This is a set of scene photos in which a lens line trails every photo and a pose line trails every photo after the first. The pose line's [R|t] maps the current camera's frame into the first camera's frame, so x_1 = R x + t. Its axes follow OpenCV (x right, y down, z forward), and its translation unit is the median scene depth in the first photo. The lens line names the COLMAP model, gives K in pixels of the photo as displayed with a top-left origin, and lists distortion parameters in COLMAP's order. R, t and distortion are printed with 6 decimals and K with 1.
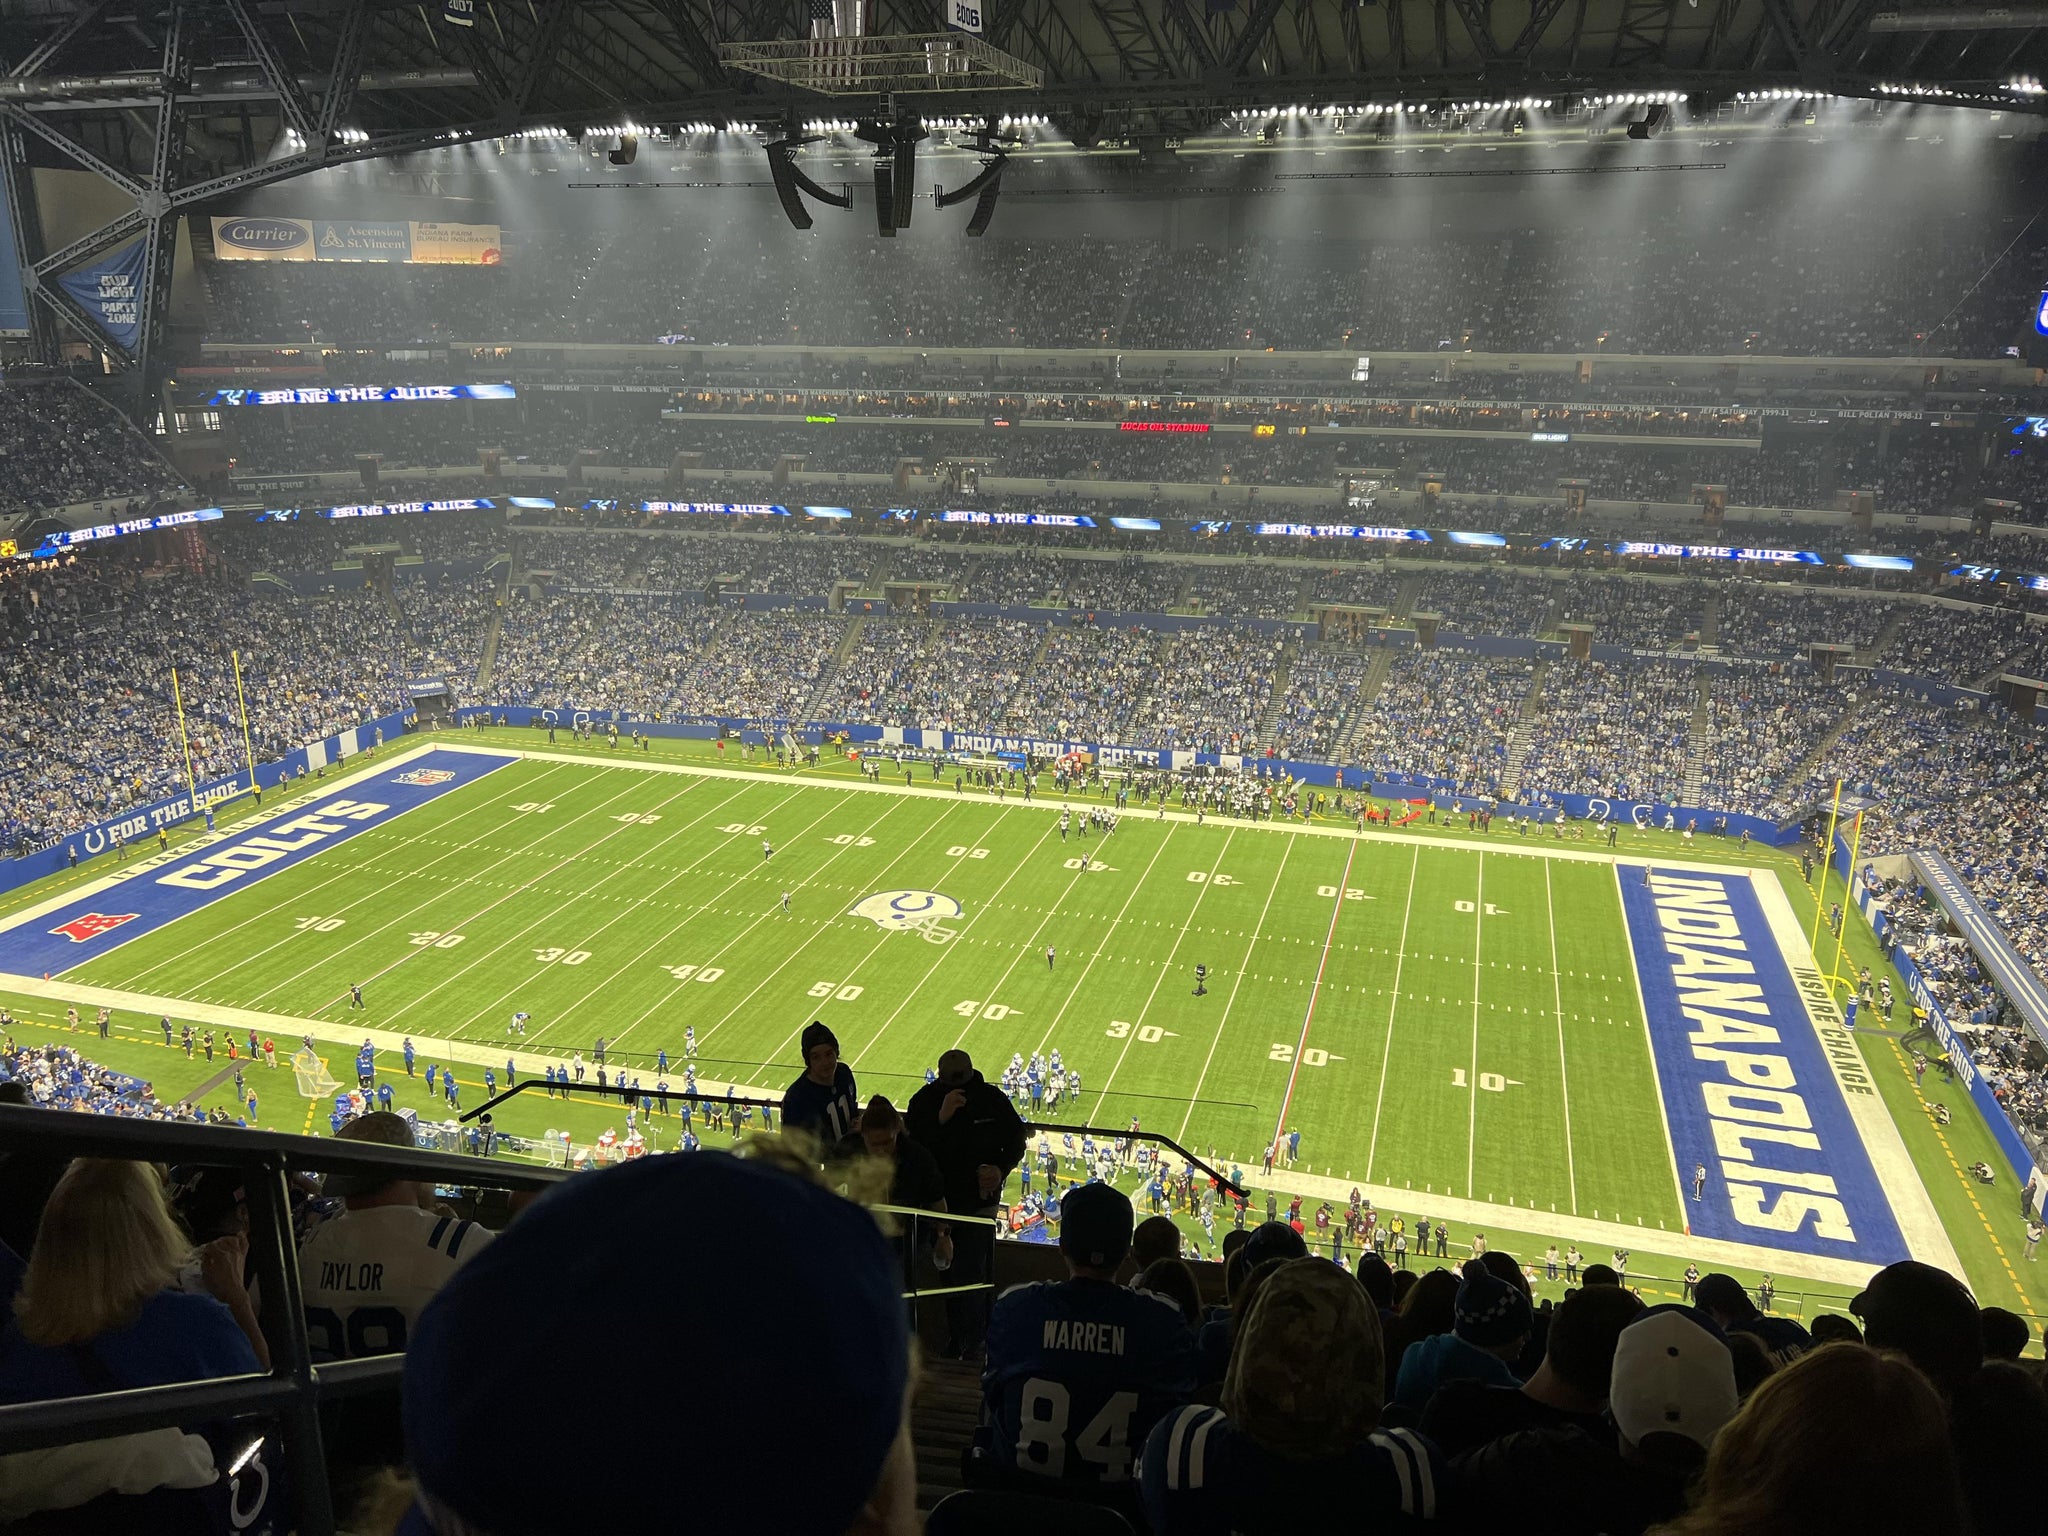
lens RADIAL K [[1532.3, 0, 1015.3], [0, 1532.3, 762.1], [0, 0, 1]] dist [0.039932, -0.010795]
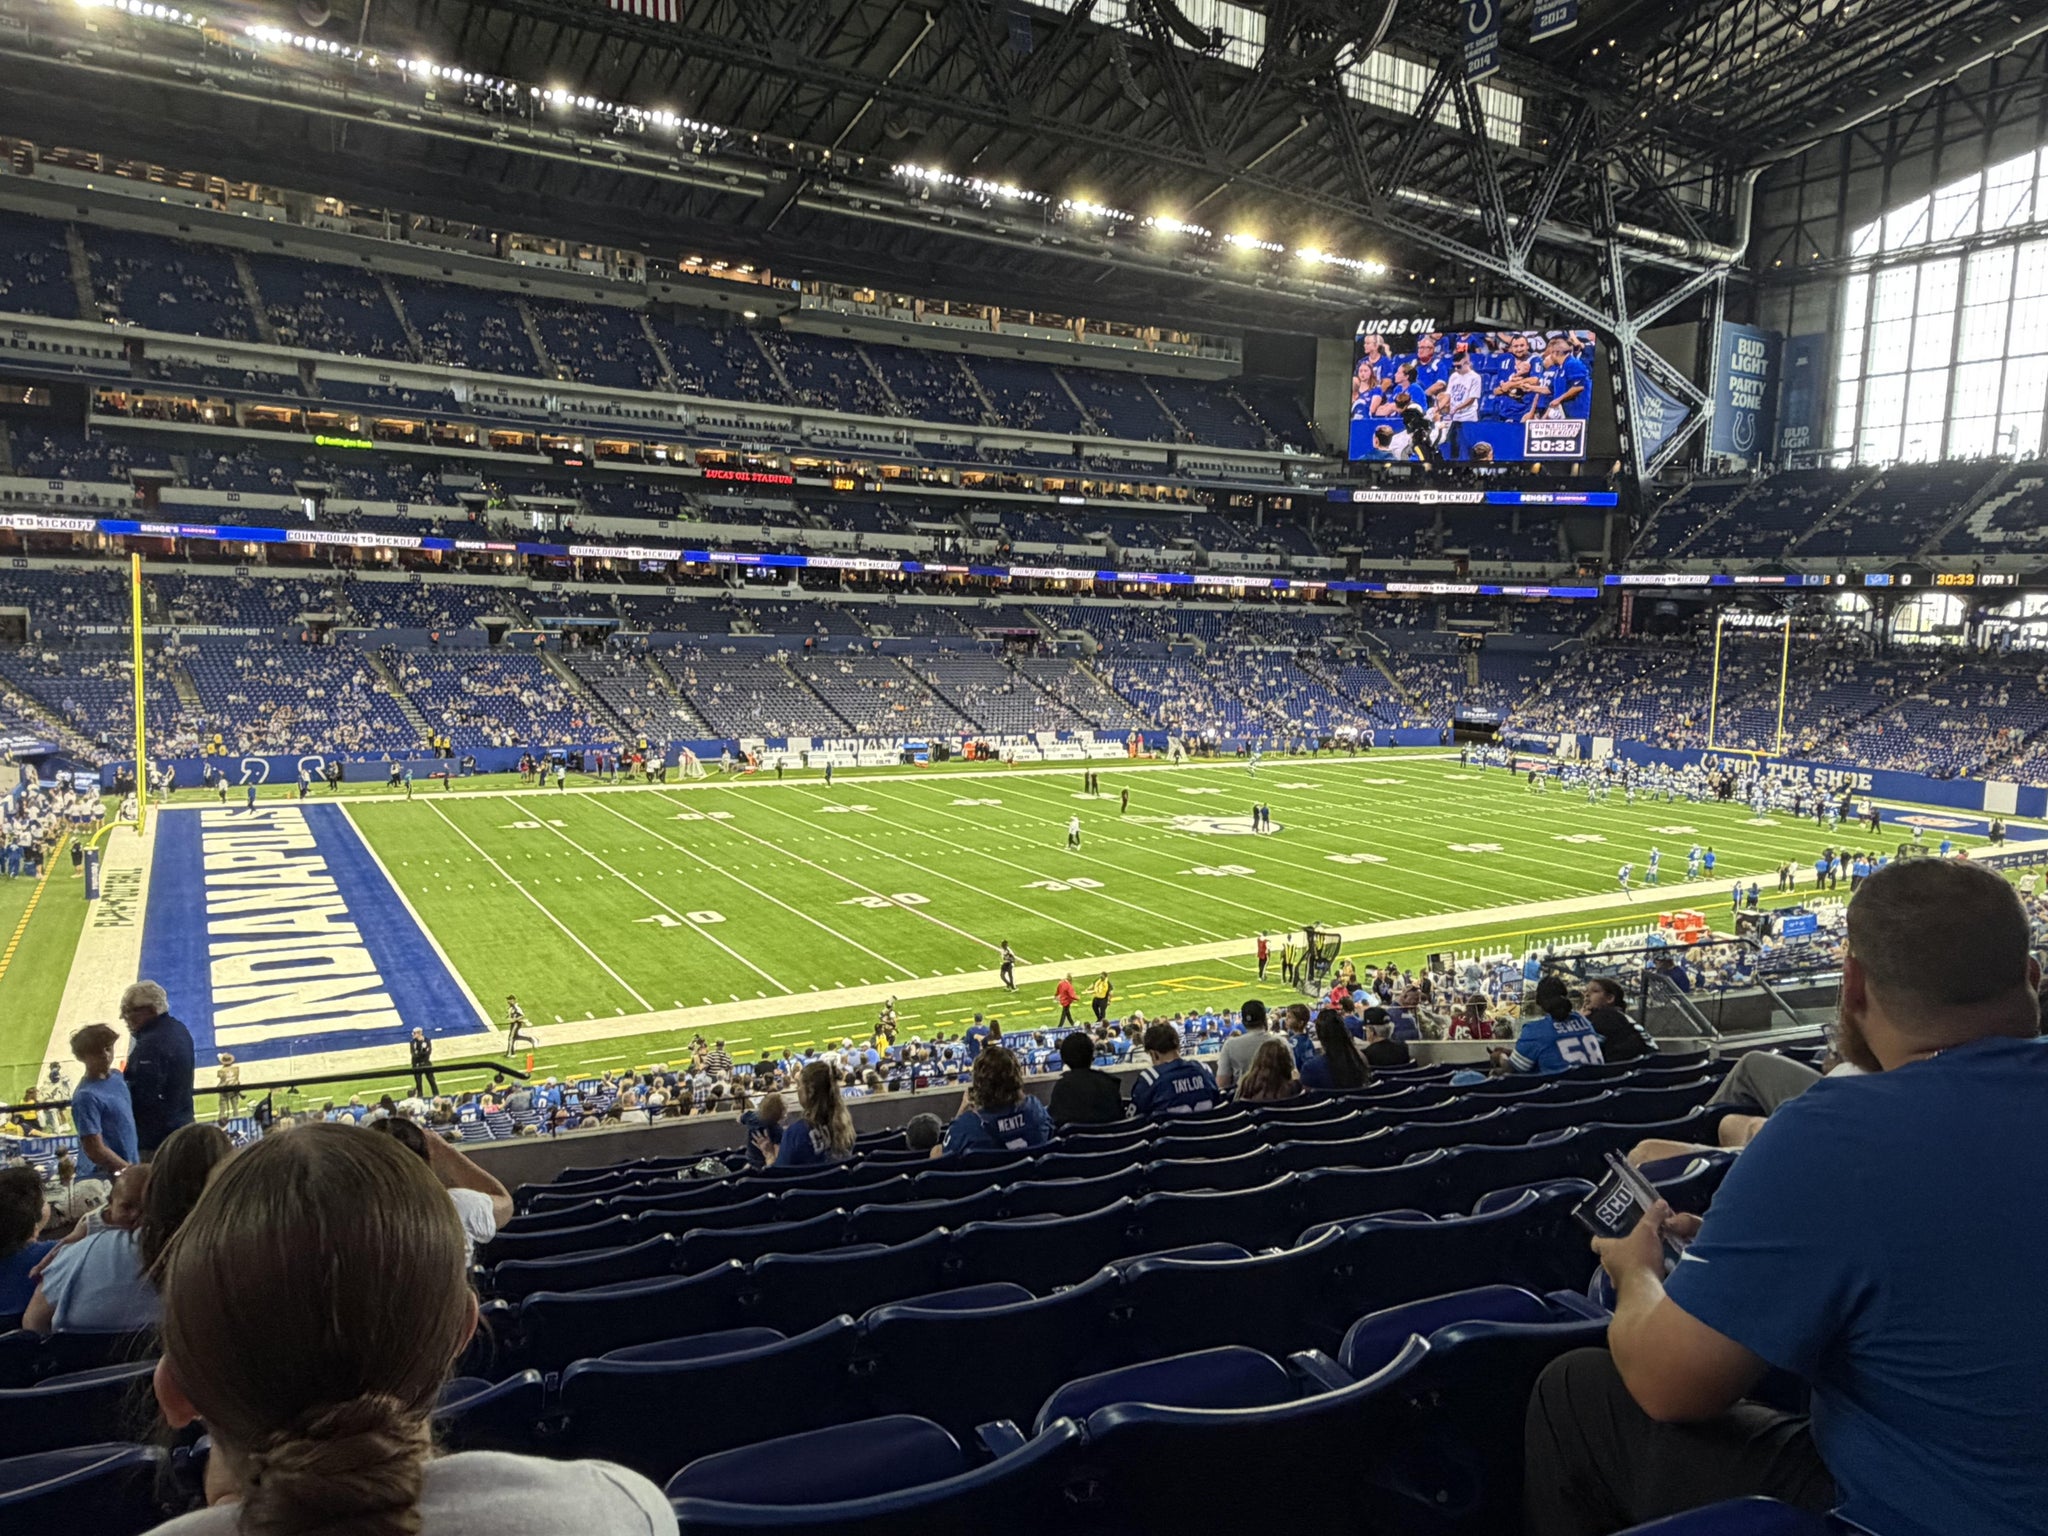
lens RADIAL K [[1386.8, 0, 1022.6], [0, 1386.8, 769.3], [0, 0, 1]] dist [-0.004885, 0.004836]
pose [[-0.671070, 0.064272, -0.738603, 0.575061], [-0.247882, 0.919452, 0.305226, -0.144085], [0.698727, 0.387915, -0.601084, 1.326653]]
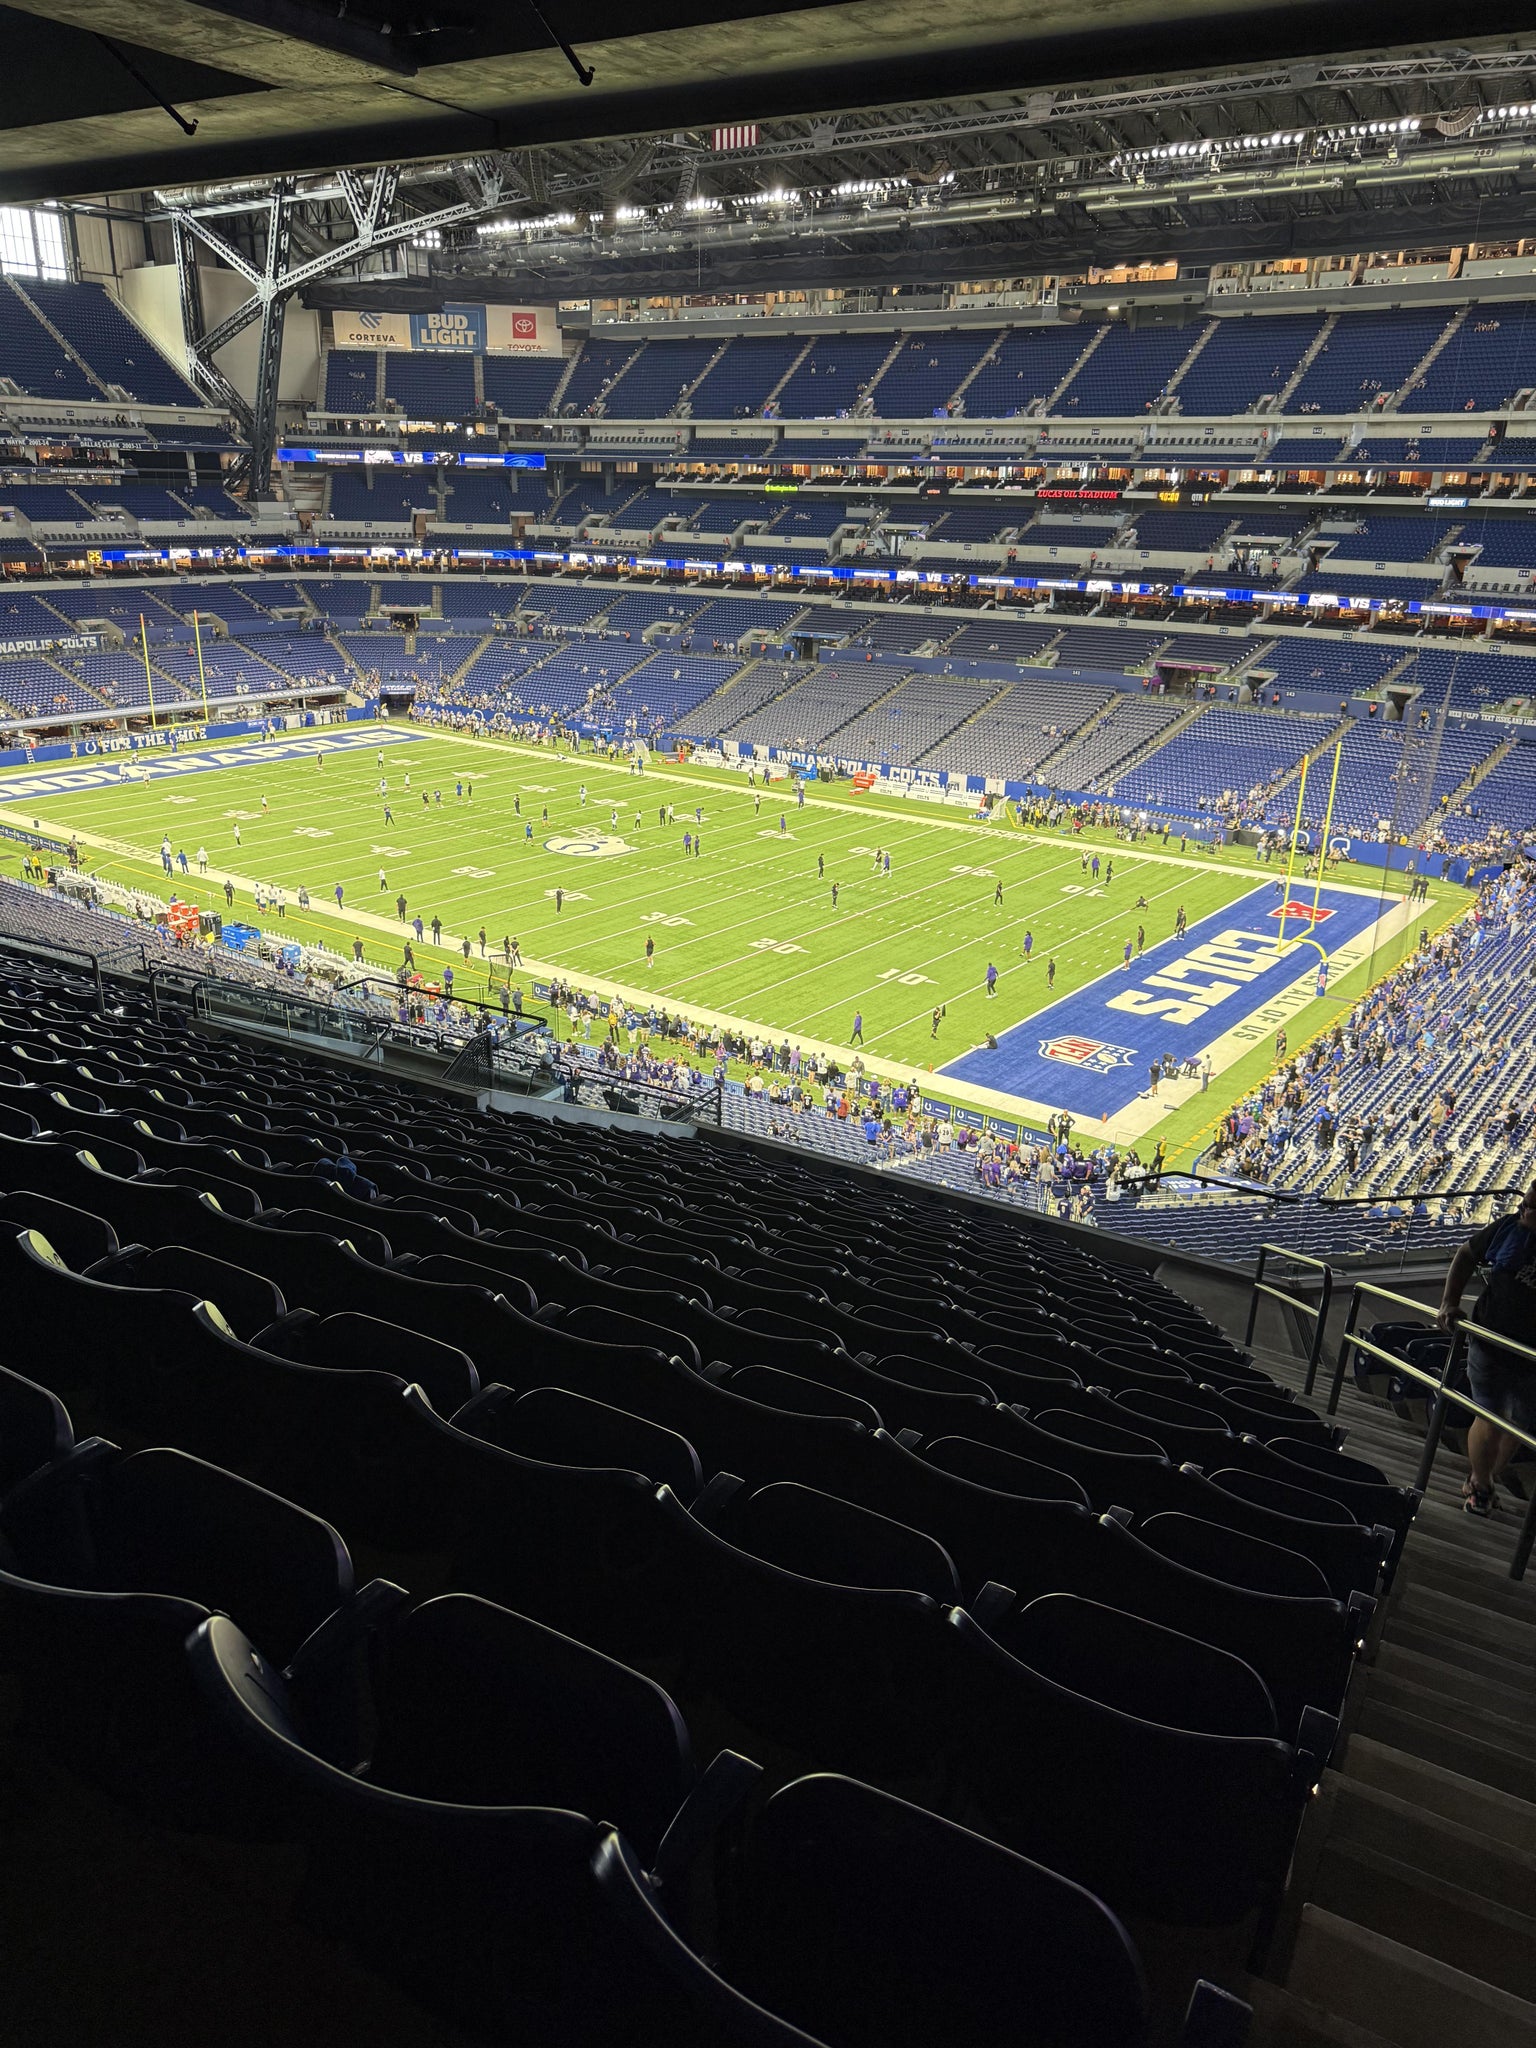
lens RADIAL K [[1450.0, 0, 745.3], [0, 1450.0, 1027.0], [0, 0, 1]] dist [0.074103, -0.086459]
pose [[-0.935337, -0.141067, 0.324416, -0.535253], [0.084684, 0.801105, 0.592503, -0.413037], [-0.343474, 0.581662, -0.737357, 1.762606]]
